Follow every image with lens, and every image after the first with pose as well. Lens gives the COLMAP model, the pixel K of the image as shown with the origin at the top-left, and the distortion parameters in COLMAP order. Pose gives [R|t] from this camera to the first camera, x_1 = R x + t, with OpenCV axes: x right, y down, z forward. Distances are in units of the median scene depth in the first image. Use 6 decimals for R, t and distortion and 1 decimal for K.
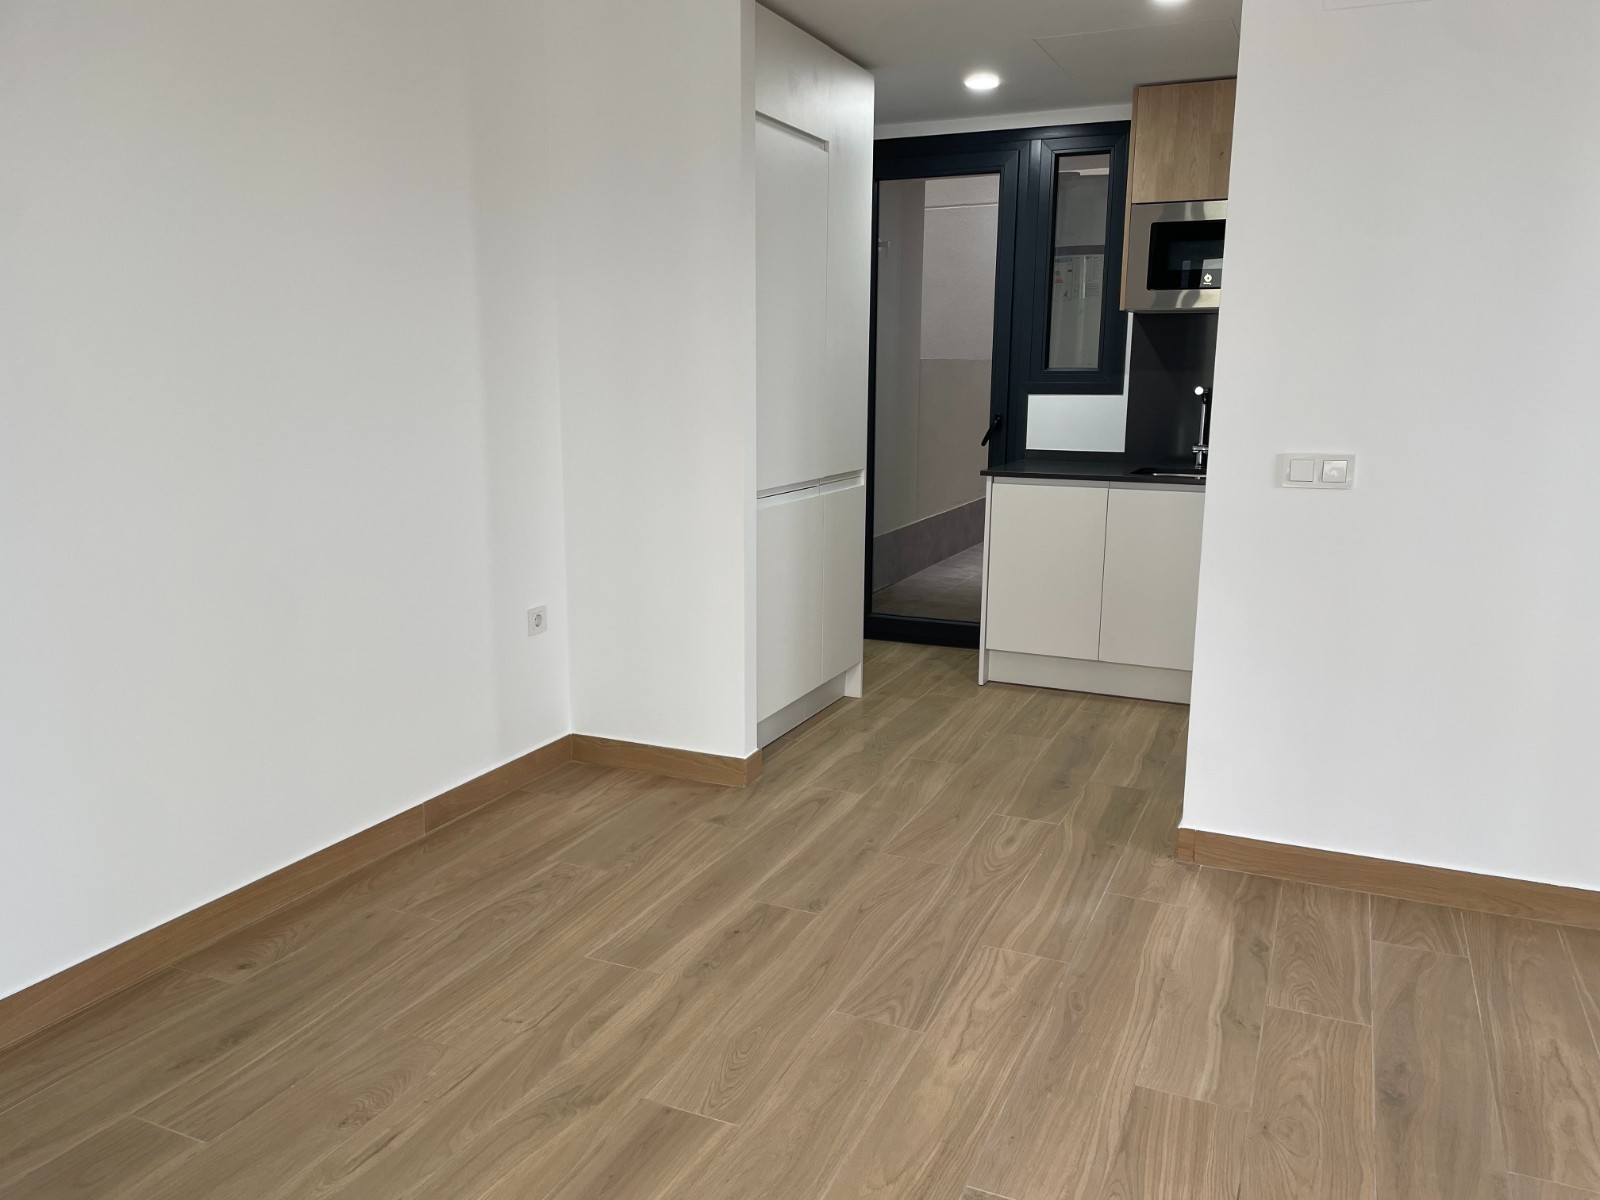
lens RADIAL K [[1199.4, 0, 792.3], [0, 1199.4, 584.5], [0, 0, 1]] dist [0.109676, -0.159937]
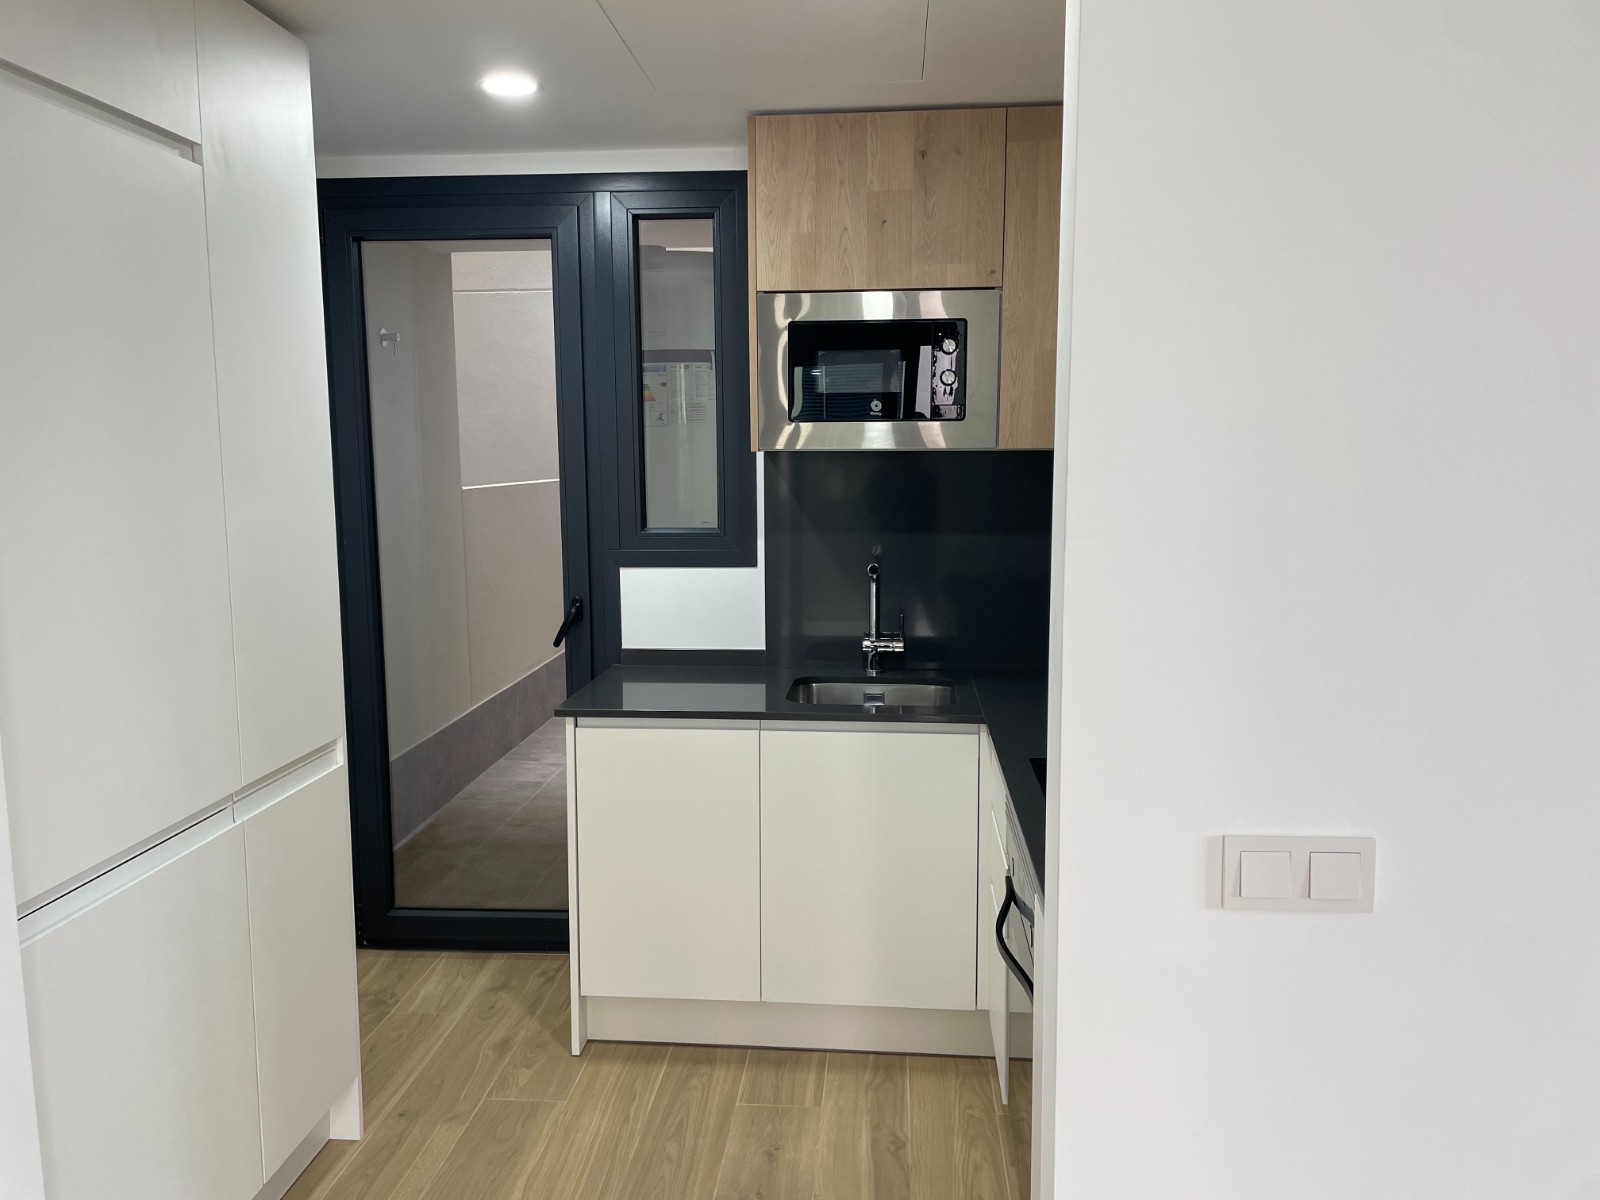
lens RADIAL K [[1199.4, 0, 792.3], [0, 1199.4, 584.5], [0, 0, 1]] dist [0.109676, -0.159937]
pose [[0.939146, -0.052600, 0.339468, 0.062343], [0.076291, 0.995466, -0.056816, -0.107892], [-0.334940, 0.079256, 0.938900, 0.362696]]
